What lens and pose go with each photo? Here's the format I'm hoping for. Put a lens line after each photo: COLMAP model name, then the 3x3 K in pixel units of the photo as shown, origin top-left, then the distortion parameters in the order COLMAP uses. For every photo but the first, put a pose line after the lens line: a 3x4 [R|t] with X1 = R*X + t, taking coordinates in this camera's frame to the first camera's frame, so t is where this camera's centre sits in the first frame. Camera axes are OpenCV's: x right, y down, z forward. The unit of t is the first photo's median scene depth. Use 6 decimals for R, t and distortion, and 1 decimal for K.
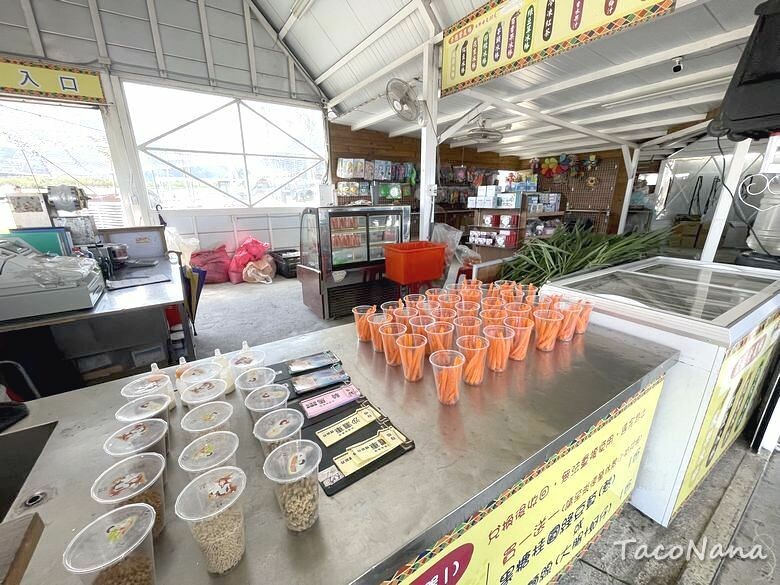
lens RADIAL K [[309.8, 0, 388.6], [0, 309.8, 294.1], [0, 0, 1]] dist [0.001268, -0.000003]
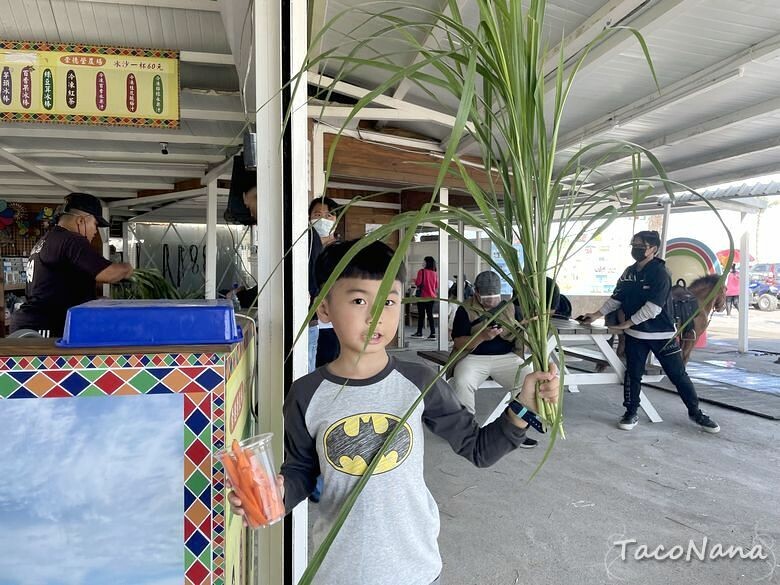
lens RADIAL K [[590.0, 0, 390.9], [0, 590.0, 291.9], [0, 0, 1]] dist [0.004213, 0.001792]
pose [[0.396061, -0.022580, 0.917947, -0.754033], [0.262809, 0.960664, -0.089762, 0.167981], [-0.879811, 0.276795, 0.386415, -0.420977]]
